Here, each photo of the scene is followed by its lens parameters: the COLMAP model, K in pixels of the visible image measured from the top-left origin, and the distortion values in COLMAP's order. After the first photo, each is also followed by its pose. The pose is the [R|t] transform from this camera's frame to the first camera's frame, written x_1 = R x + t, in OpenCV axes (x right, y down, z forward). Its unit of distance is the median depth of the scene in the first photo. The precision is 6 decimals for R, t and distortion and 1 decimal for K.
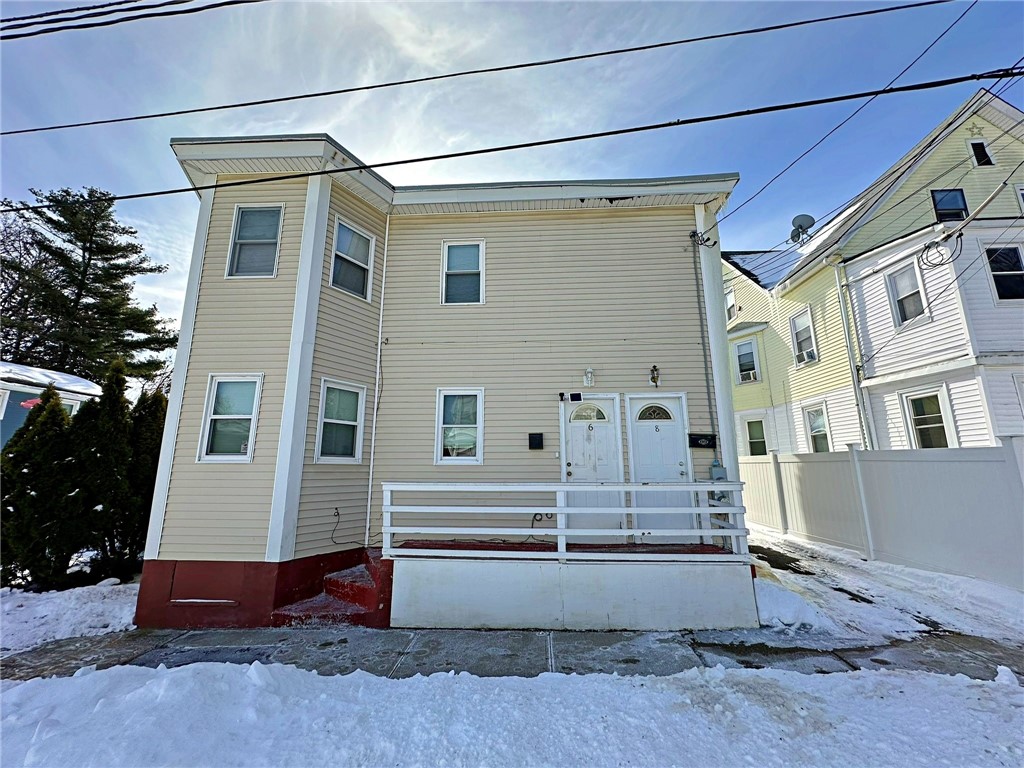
lens RADIAL K [[409.8, 0, 512.0], [0, 409.8, 384.0], [0, 0, 1]] dist [-0.001201, -0.000088]
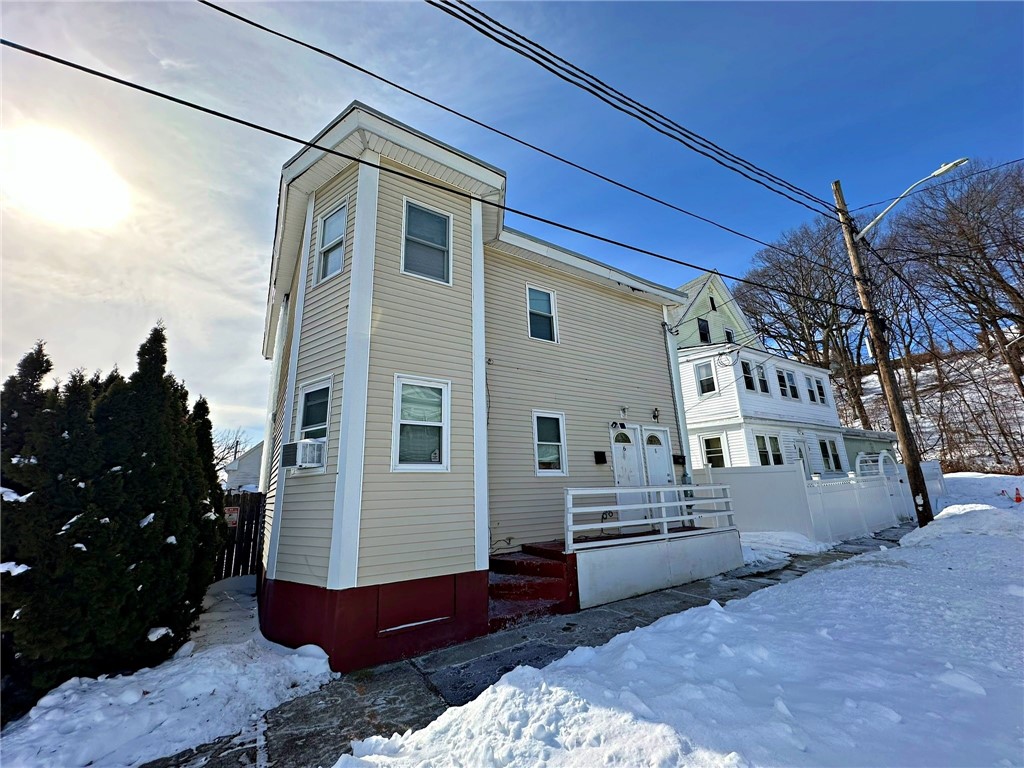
lens RADIAL K [[409.8, 0, 512.0], [0, 409.8, 384.0], [0, 0, 1]] dist [-0.001201, -0.000088]
pose [[0.808741, 0.126122, 0.574484, -0.958911], [-0.090346, 0.991785, -0.090550, 0.051447], [-0.581185, 0.021329, 0.813492, 0.099407]]
